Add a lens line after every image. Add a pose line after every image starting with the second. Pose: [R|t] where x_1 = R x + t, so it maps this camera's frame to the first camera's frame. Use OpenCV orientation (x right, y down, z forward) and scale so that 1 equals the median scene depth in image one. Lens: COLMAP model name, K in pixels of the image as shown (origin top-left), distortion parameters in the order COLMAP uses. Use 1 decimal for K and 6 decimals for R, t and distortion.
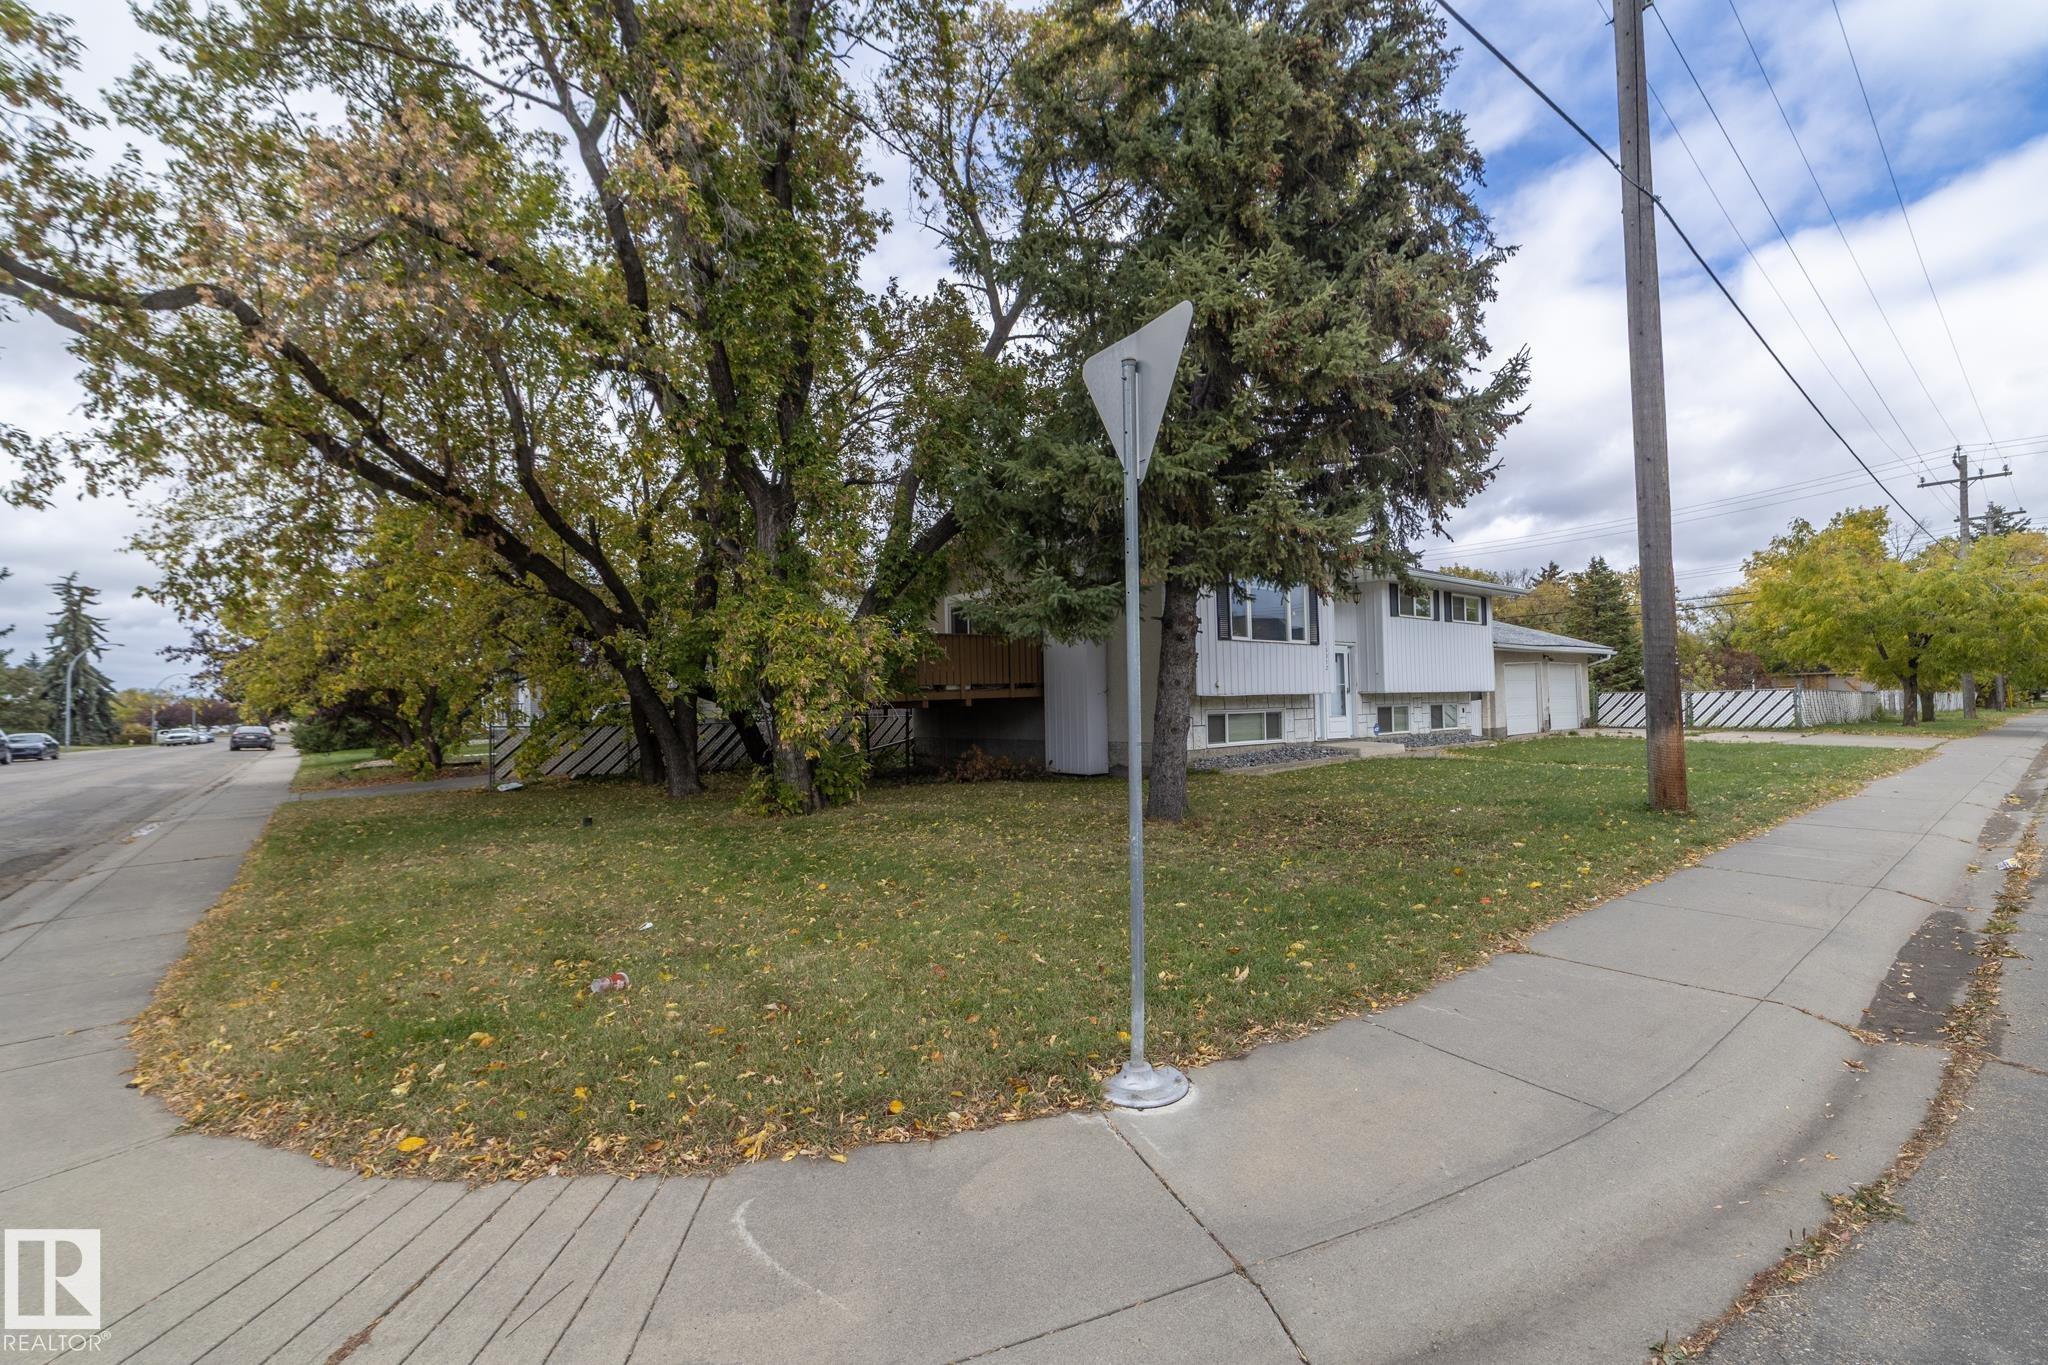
lens RADIAL K [[856.4, 0, 1024.0], [0, 856.4, 682.5], [0, 0, 1]] dist [0.000633, 0.000553]
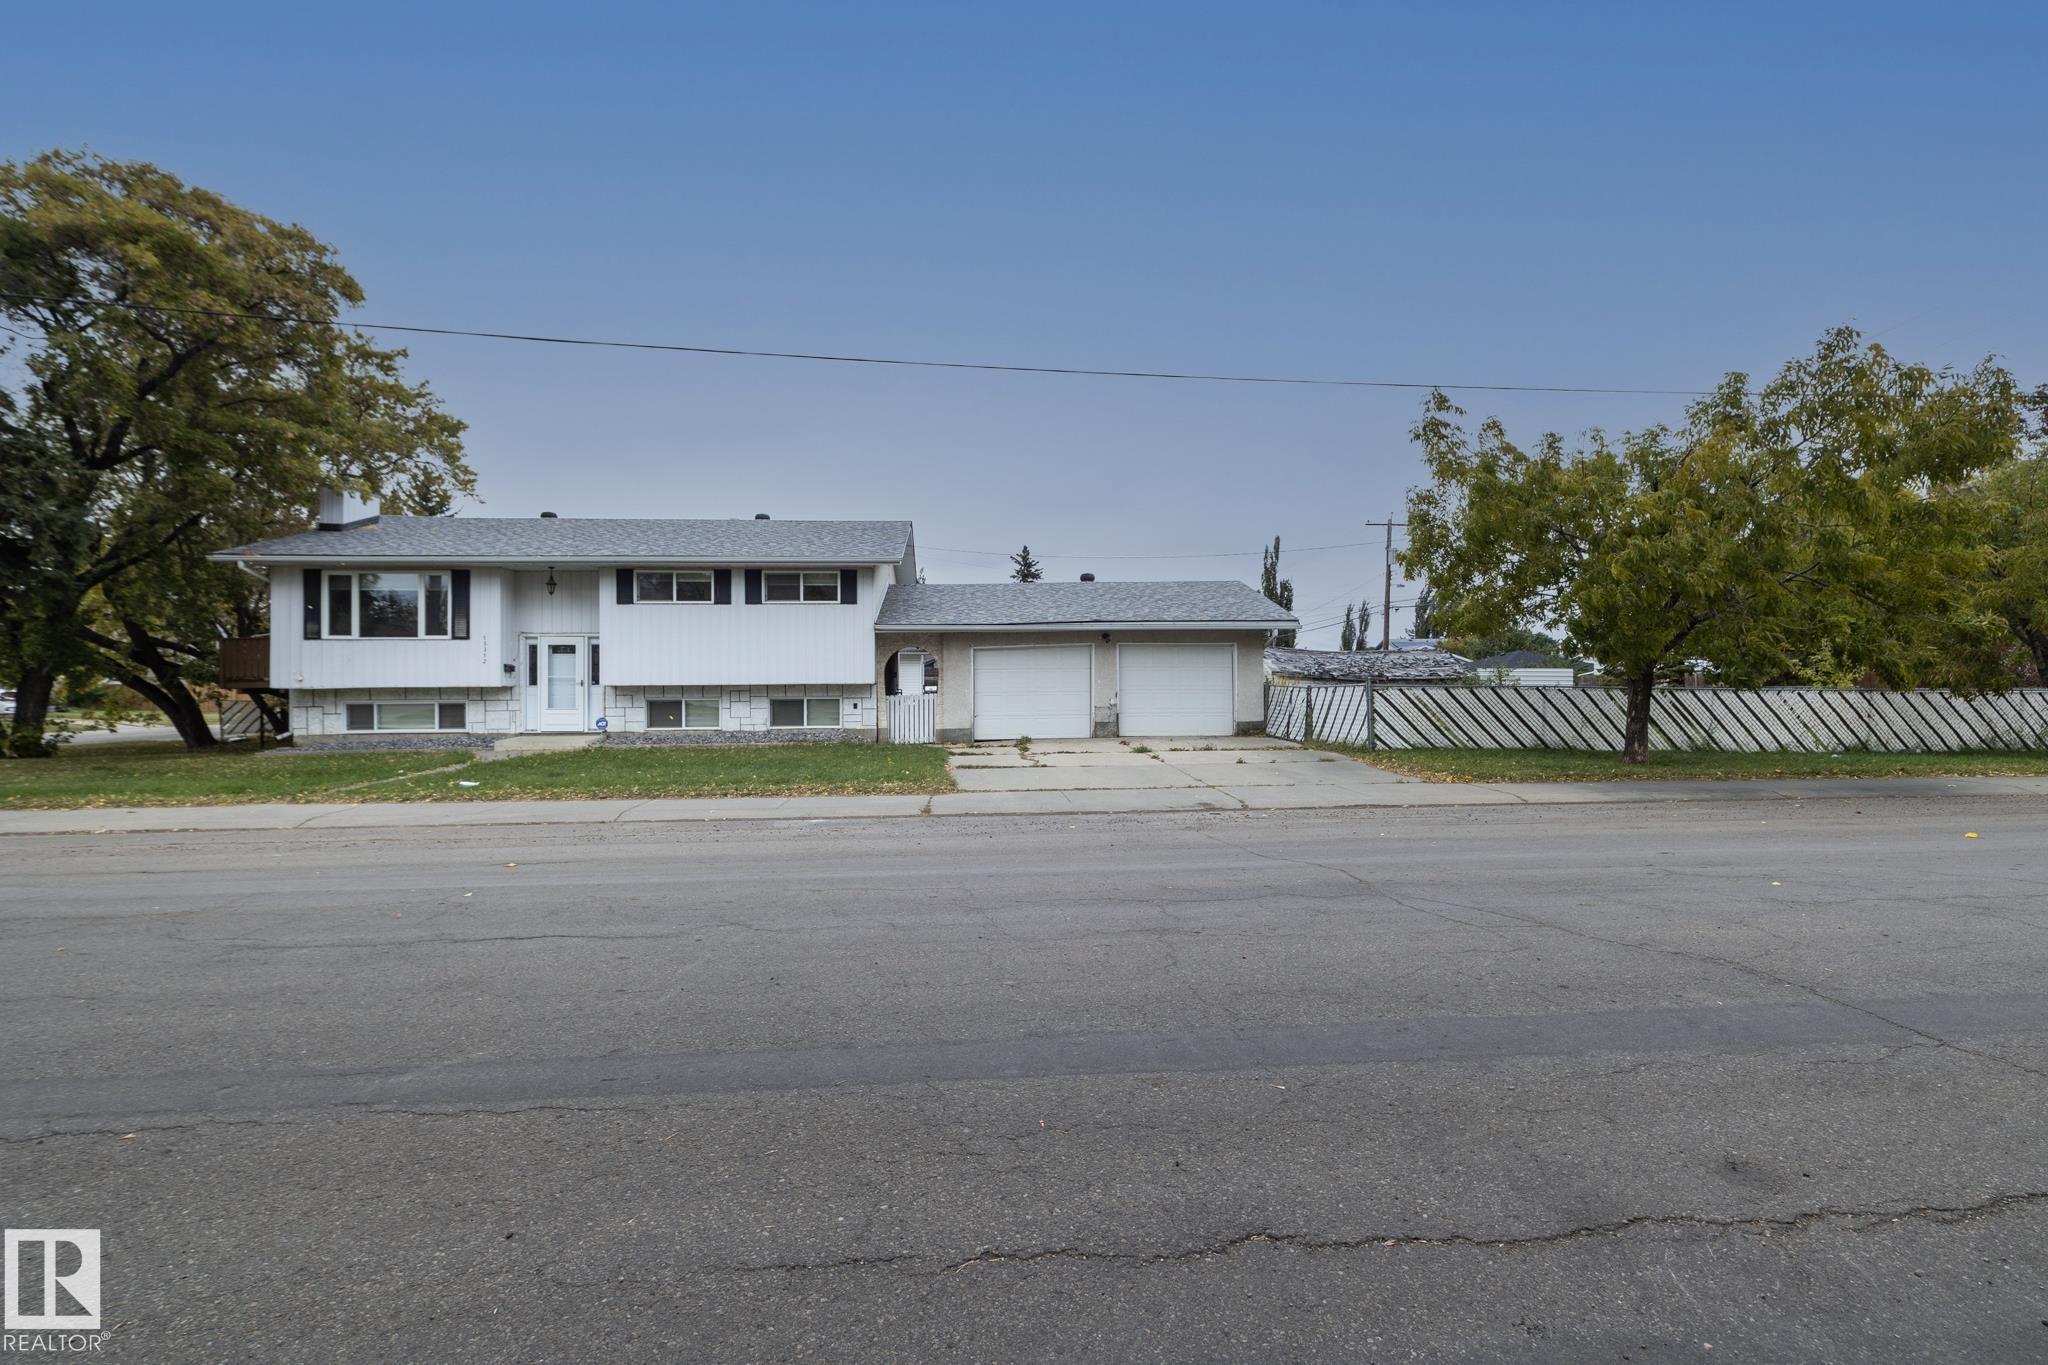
lens RADIAL K [[868.6, 0, 1024.0], [0, 868.6, 682.5], [0, 0, 1]] dist [-0.000793, -0.000762]
pose [[0.821186, 0.011618, -0.570543, 1.358549], [0.006610, 0.999532, 0.029867, -0.016661], [0.570623, -0.028298, 0.820725, 0.484520]]
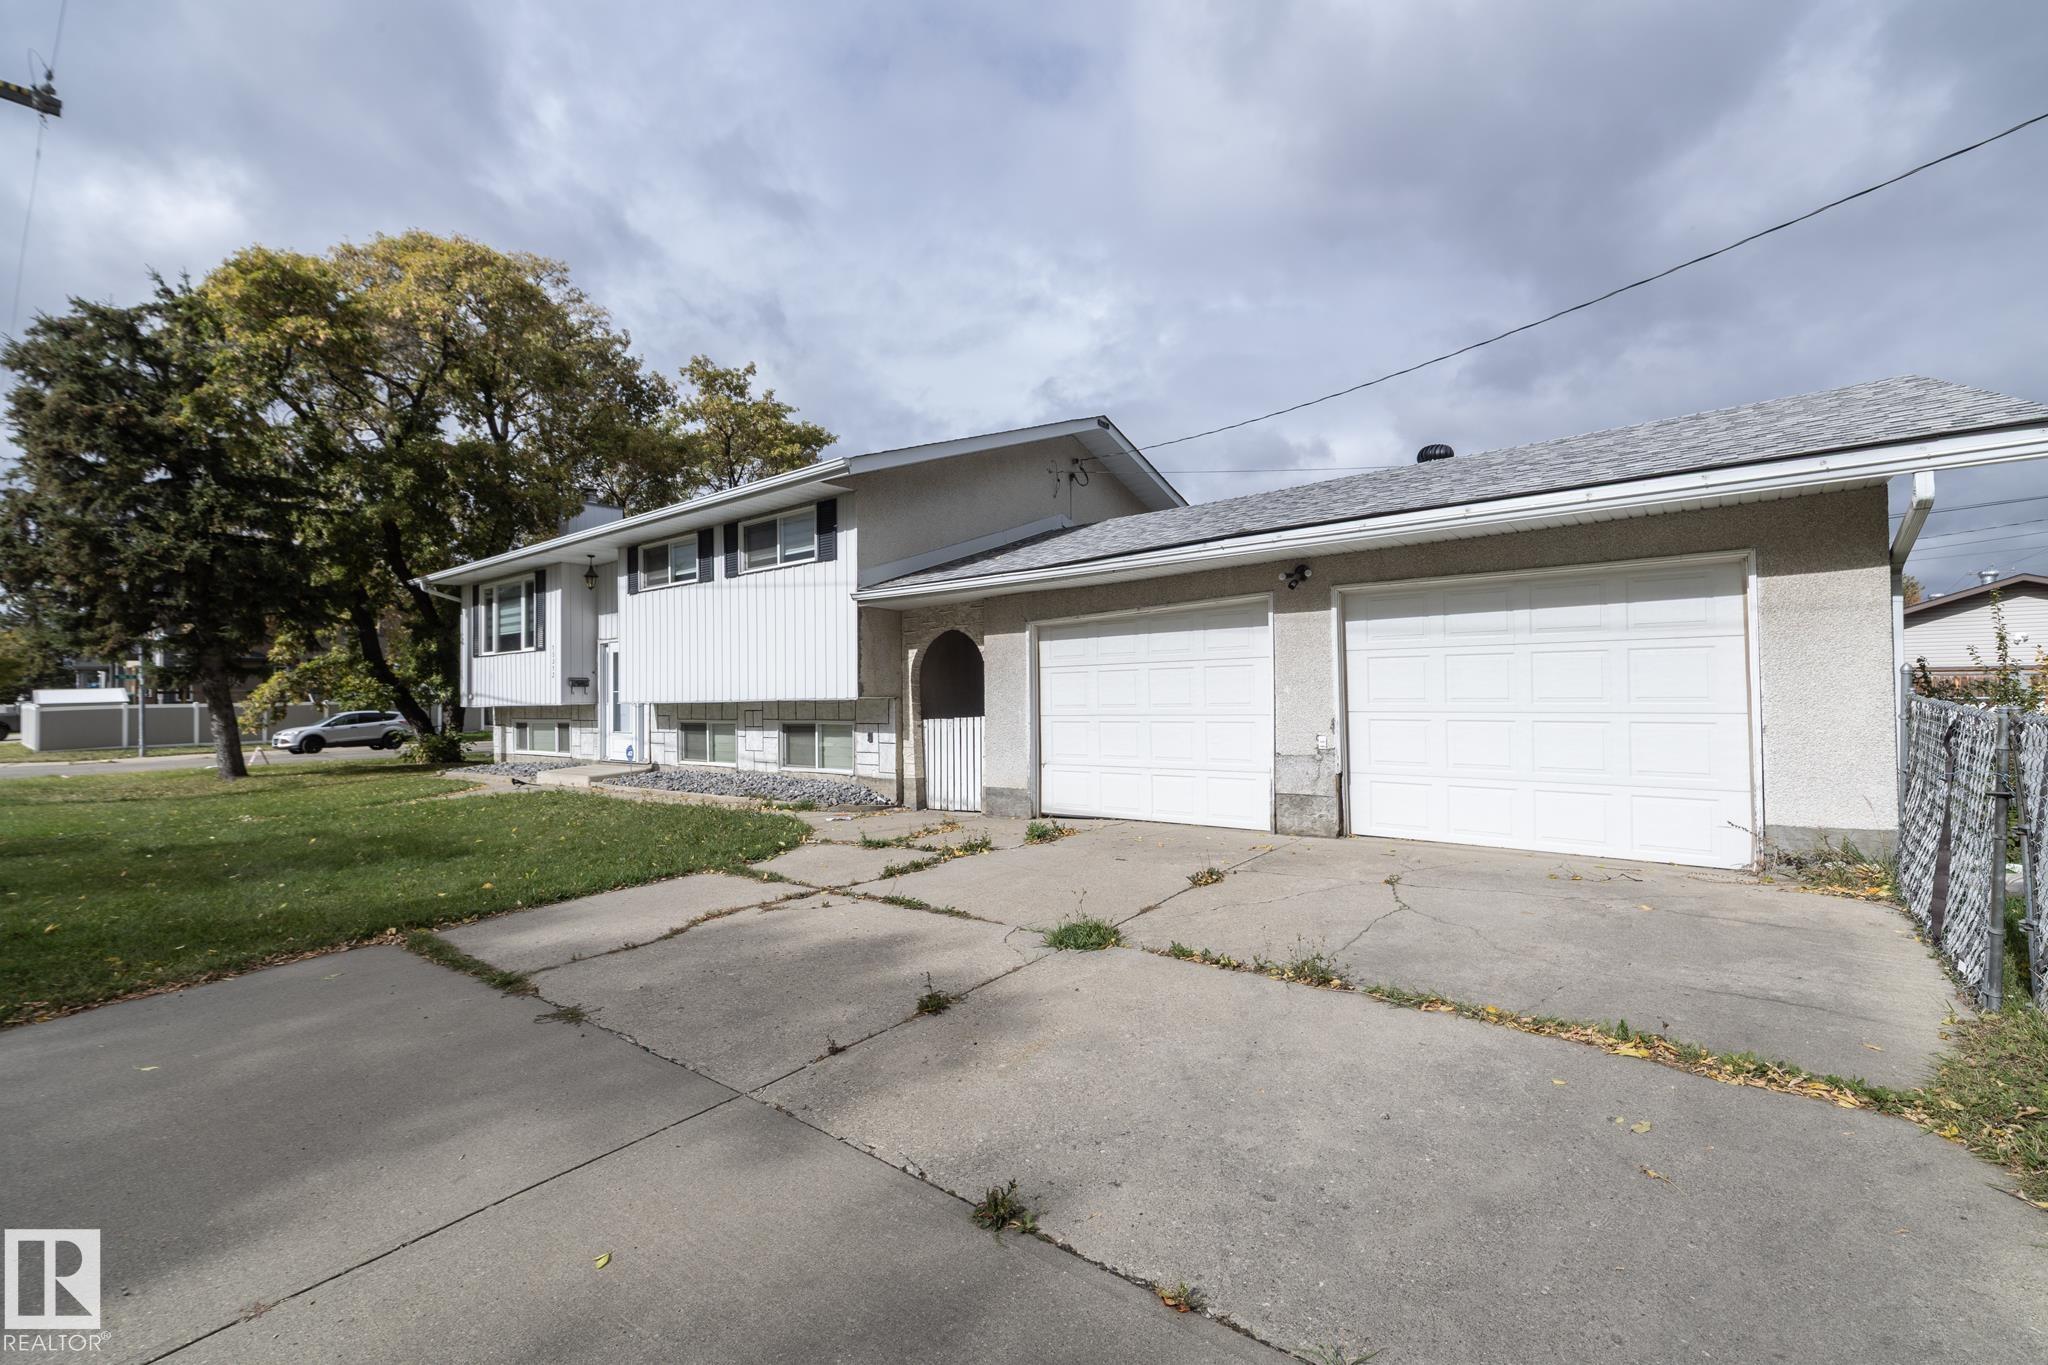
lens RADIAL K [[856.4, 0, 1024.0], [0, 856.4, 682.5], [0, 0, 1]] dist [0.000633, 0.000553]
pose [[0.214587, 0.002560, -0.976702, 1.198276], [0.042745, 0.999014, 0.012009, 0.000611], [0.975769, -0.044326, 0.214266, 1.187257]]
